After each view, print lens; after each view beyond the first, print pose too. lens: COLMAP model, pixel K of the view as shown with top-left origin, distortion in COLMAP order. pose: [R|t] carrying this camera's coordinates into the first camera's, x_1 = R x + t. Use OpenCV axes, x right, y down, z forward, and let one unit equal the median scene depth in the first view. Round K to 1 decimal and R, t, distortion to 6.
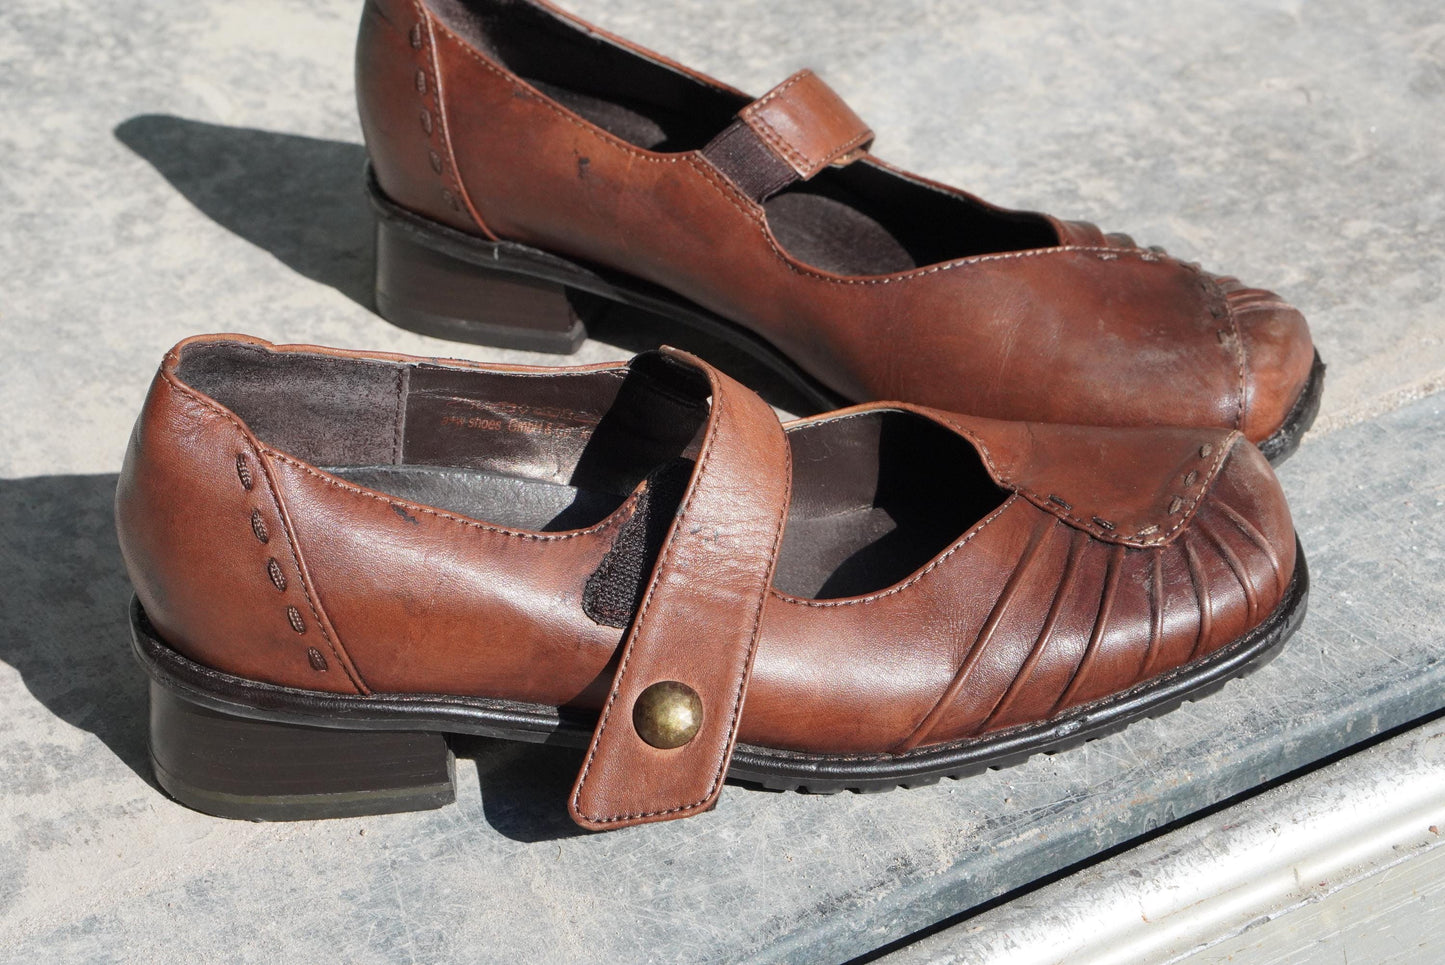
lens RADIAL K [[3292.2, 0, 722.7], [0, 3292.2, 448.2], [0, 0, 1]] dist [0.221047, 0.159435]
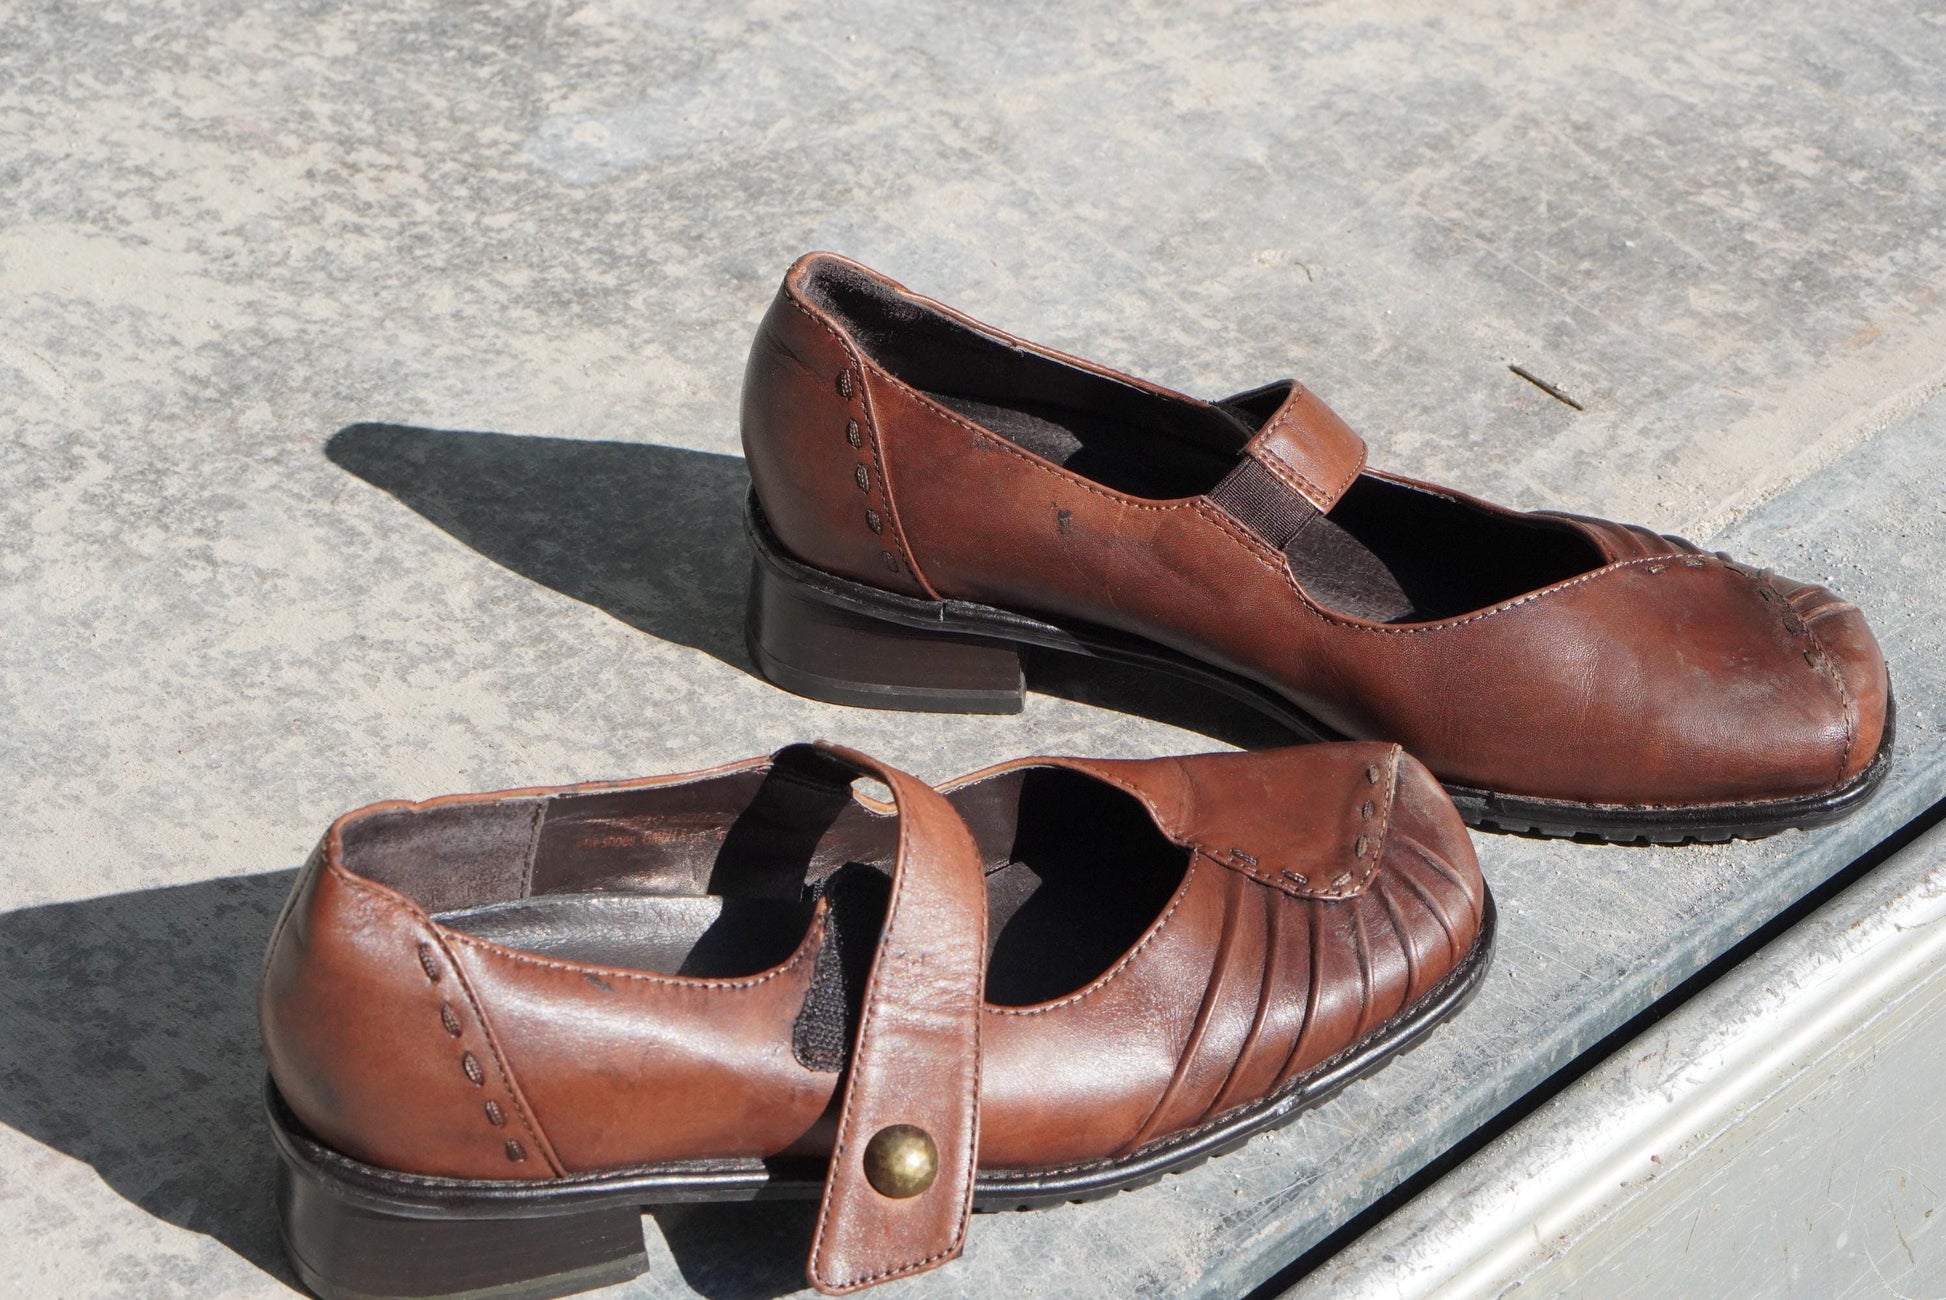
lens RADIAL K [[4377.1, 0, 972.3], [0, 4377.1, 556.5], [0, 0, 1]] dist [0.164030, -0.267723]
pose [[0.973504, -0.100401, 0.205451, -0.220094], [0.087793, 0.993703, 0.069616, -0.162353], [-0.211147, -0.049735, 0.976188, -0.187993]]
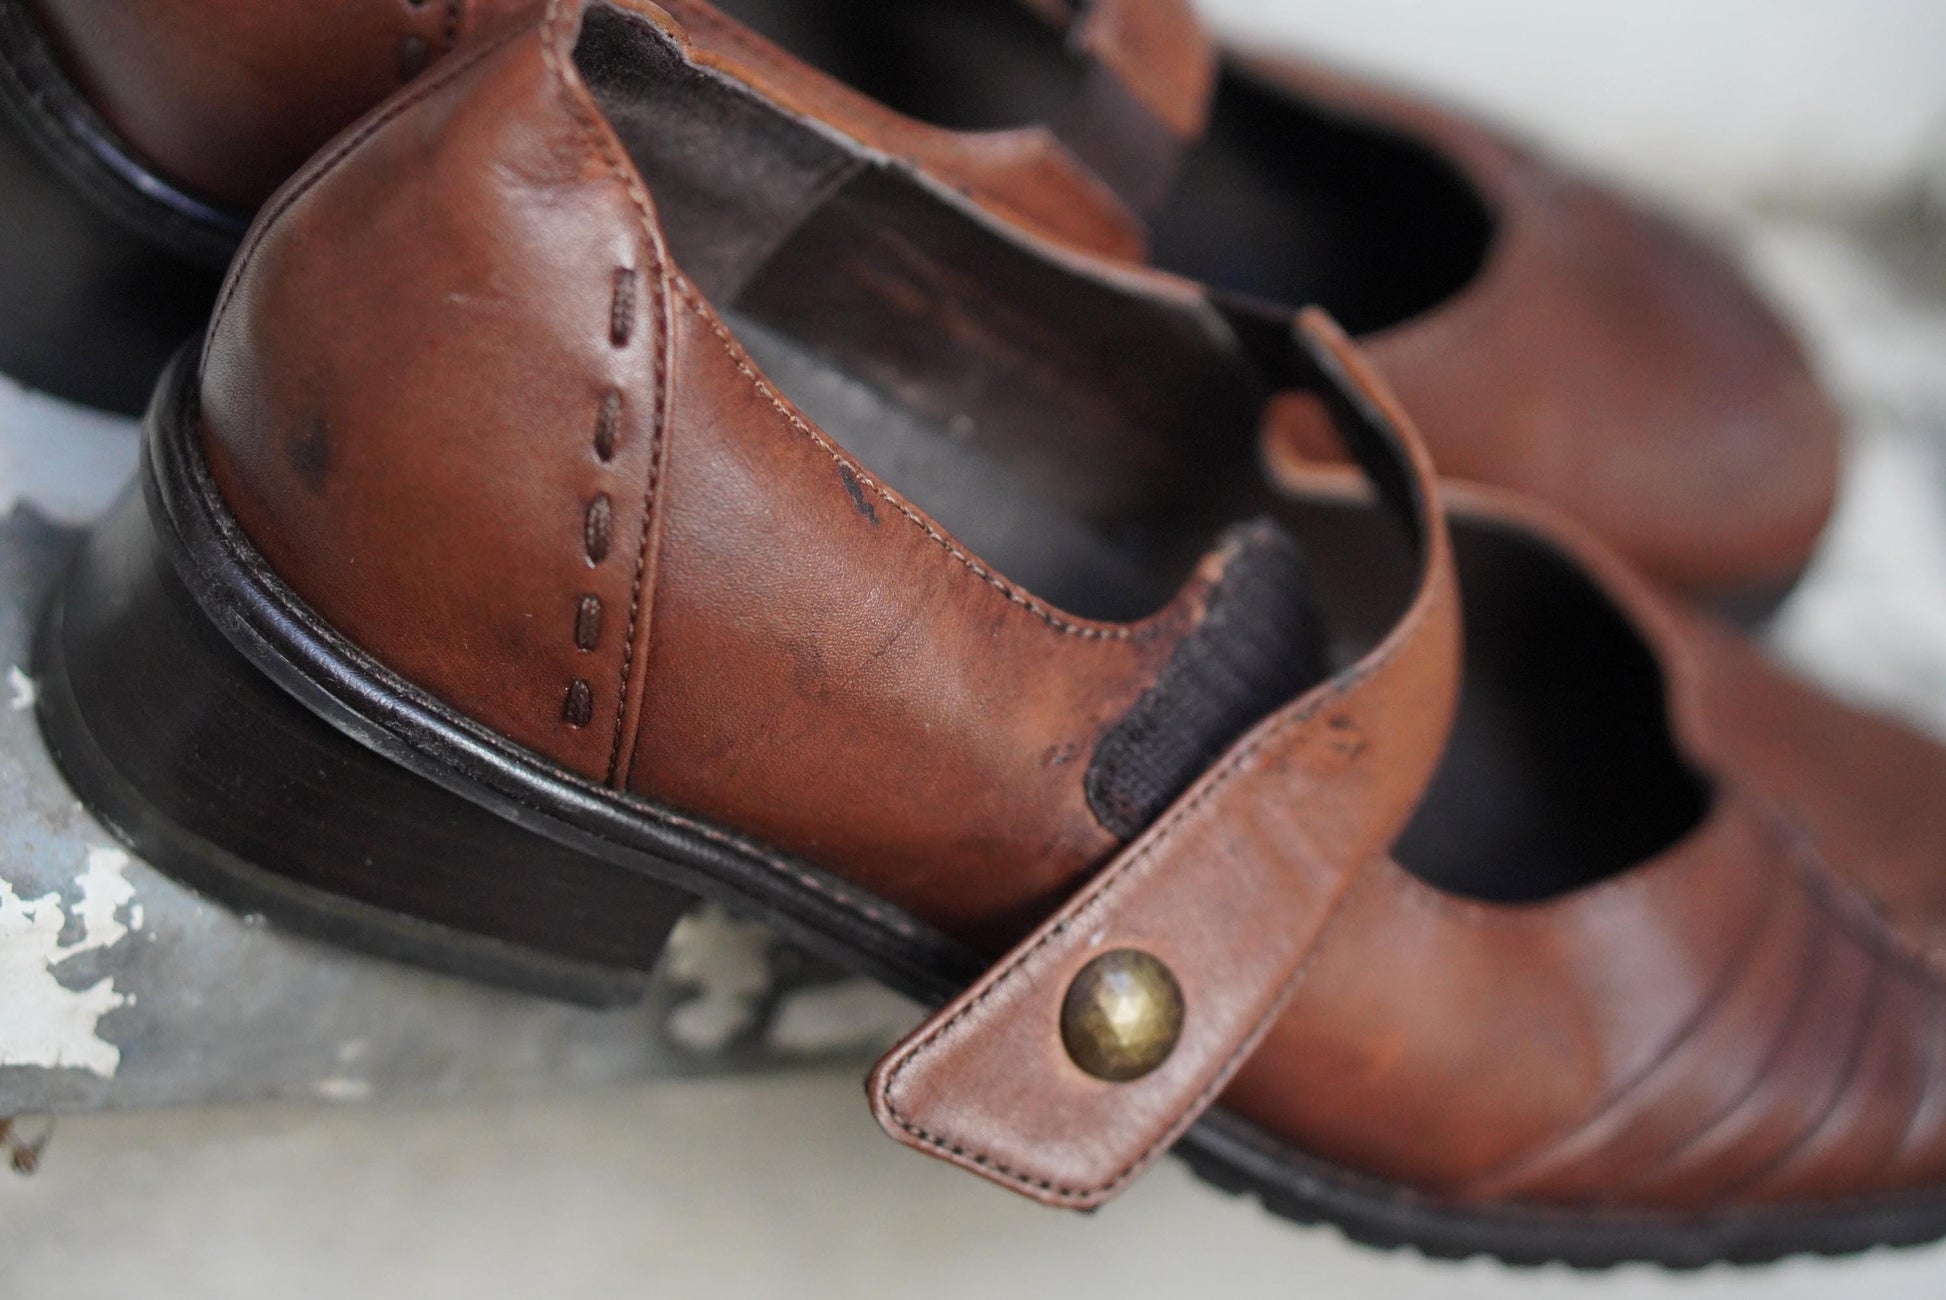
lens RADIAL K [[4702.4, 0, 994.0], [0, 4702.4, 643.3], [0, 0, 1]] dist [0.465548, -0.181919]
pose [[0.876791, 0.342701, 0.337332, -0.289097], [-0.388422, 0.918285, 0.076683, -0.019757], [-0.283488, -0.198262, 0.938257, 0.317618]]
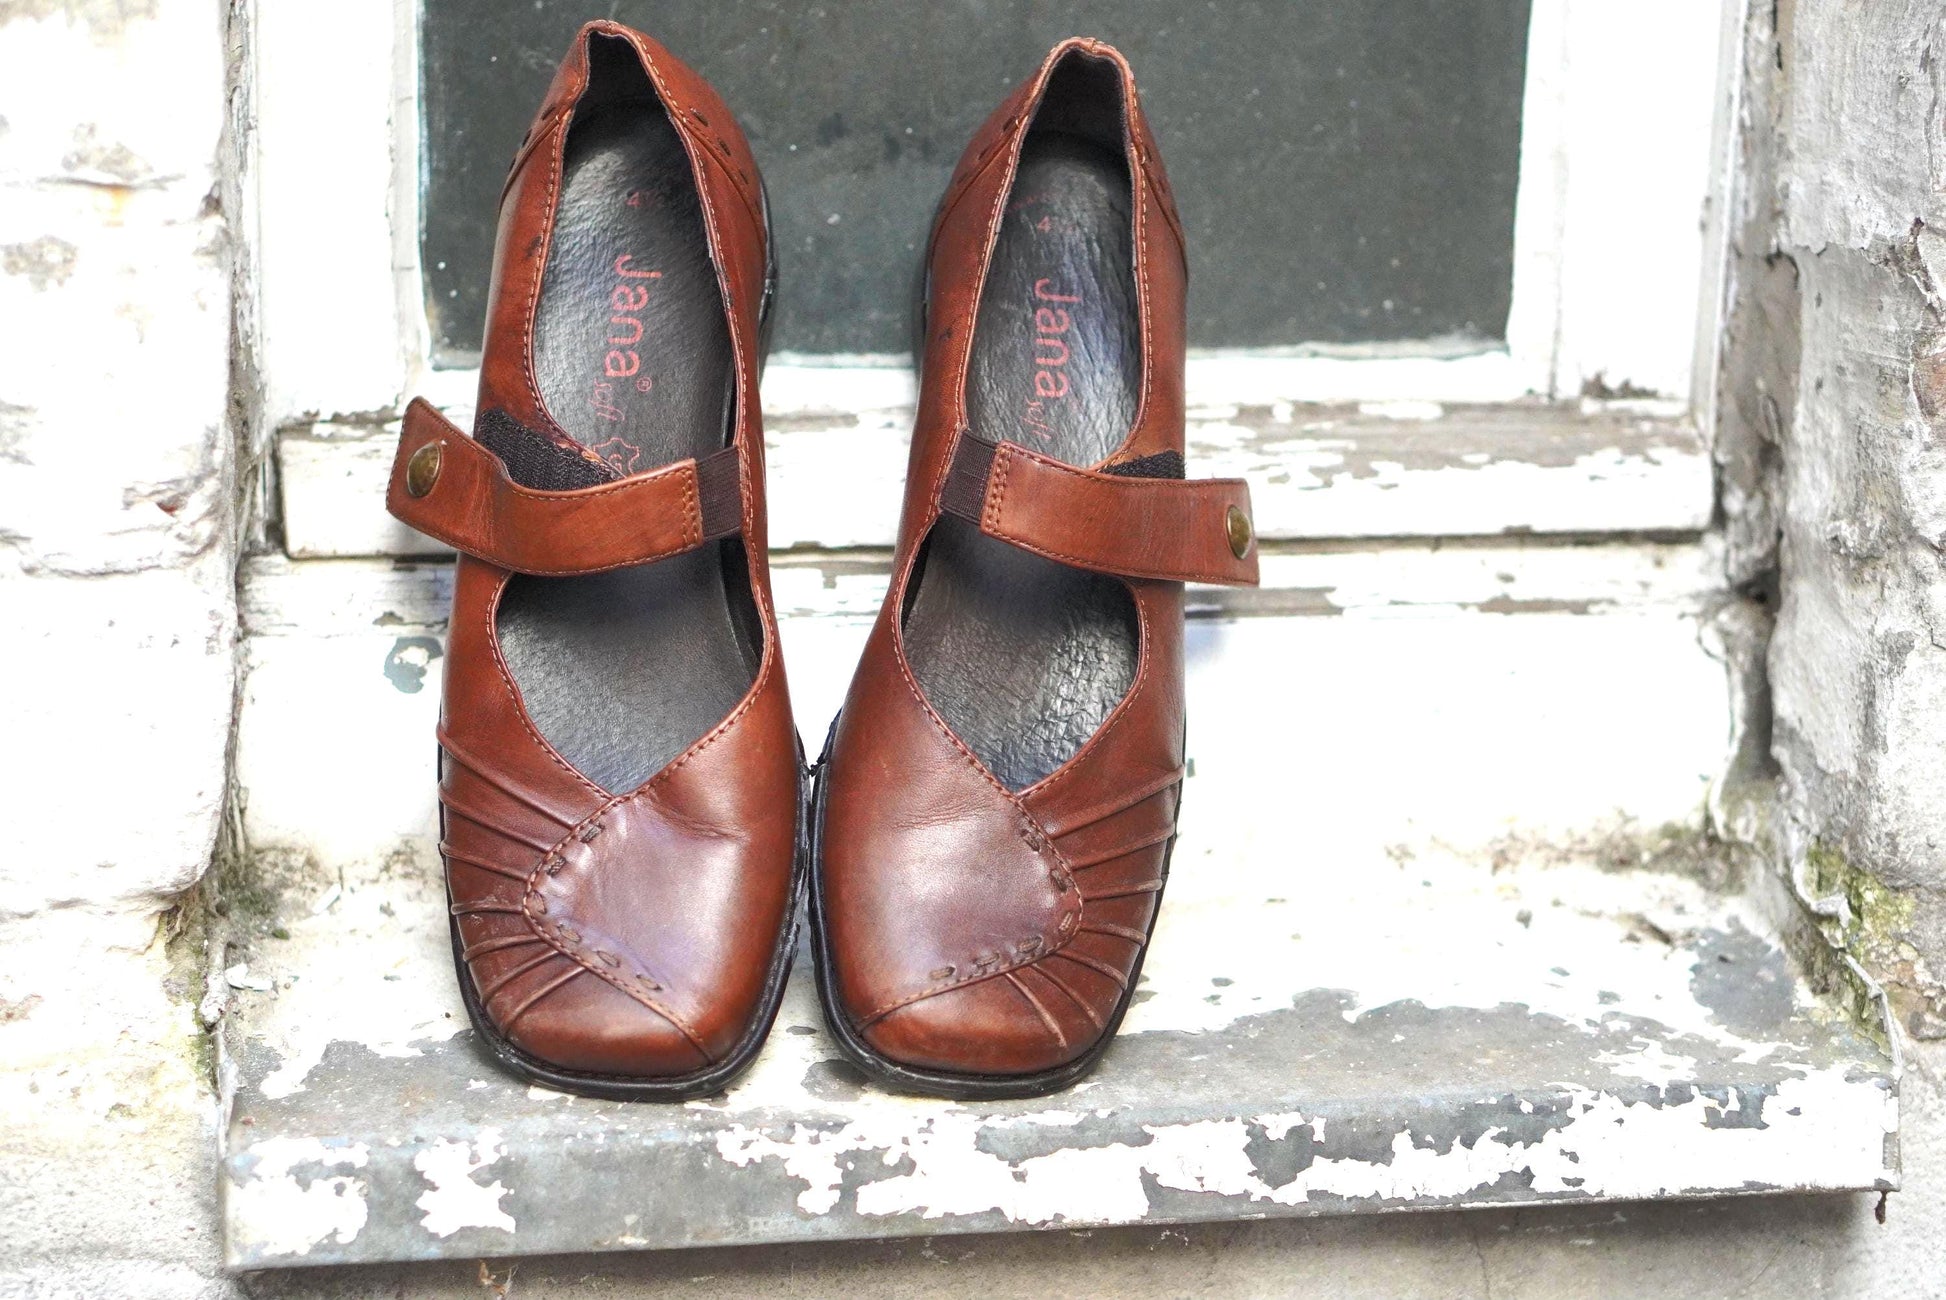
lens RADIAL K [[4380.6, 0, 979.4], [0, 4380.6, 599.4], [0, 0, 1]] dist [0.214504, -0.318742]
pose [[0.970010, 0.166244, -0.177323, 0.219386], [-0.201047, 0.958751, -0.200938, 0.200417], [0.136604, 0.230562, 0.963421, -0.410131]]
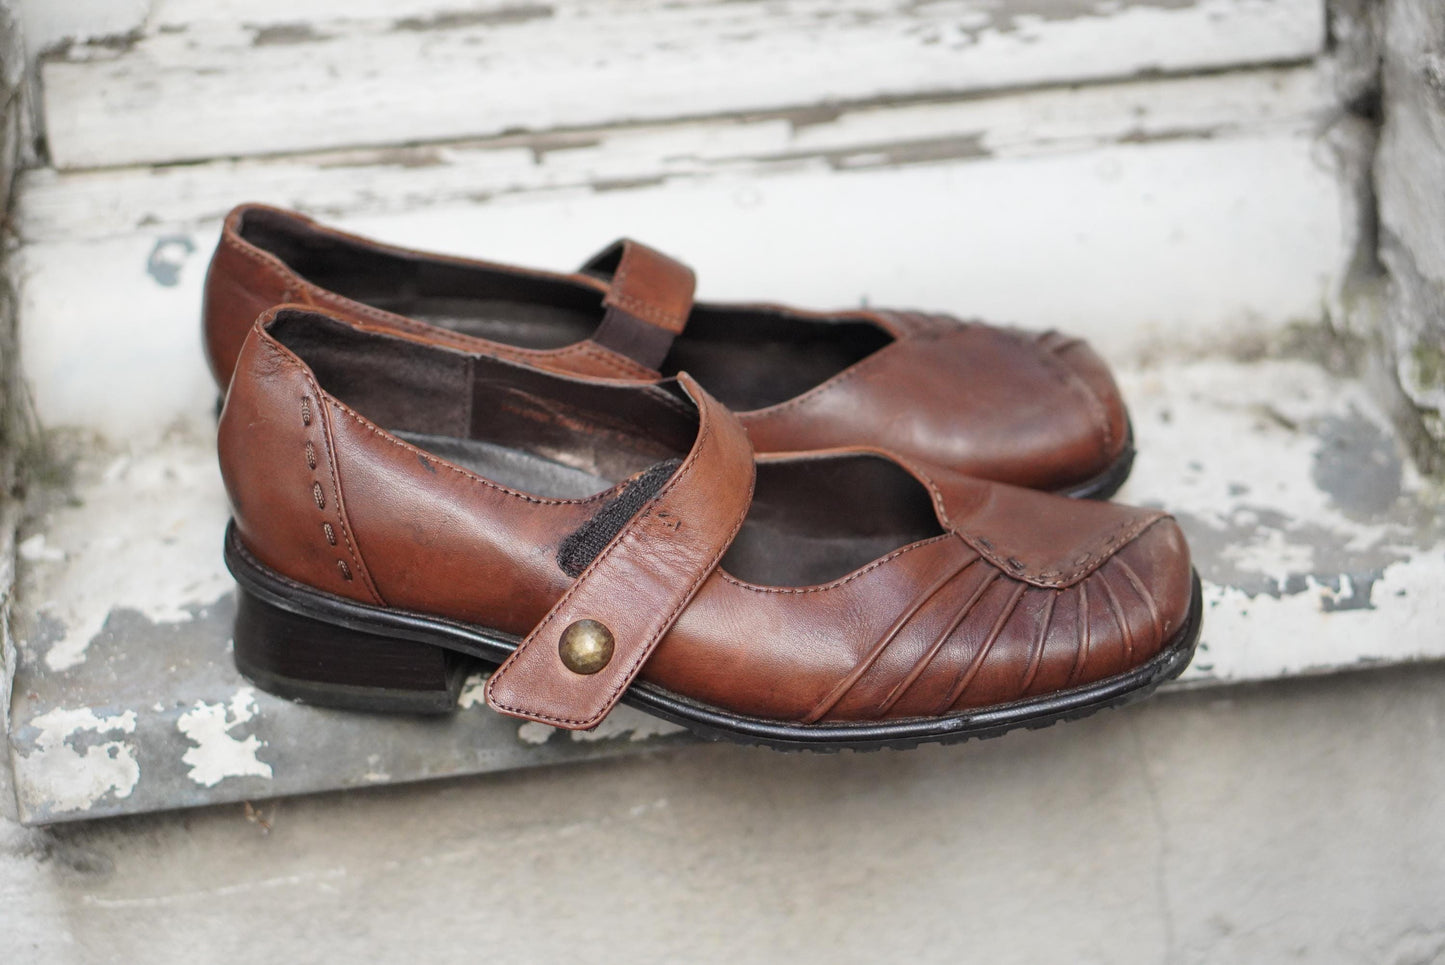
lens RADIAL K [[3292.2, 0, 722.7], [0, 3292.2, 448.2], [0, 0, 1]] dist [0.221047, 0.159435]
pose [[0.970424, 0.132471, -0.201812, 0.248099], [-0.145867, 0.987886, -0.052952, 0.060357], [0.192353, 0.080824, 0.977992, -0.186520]]
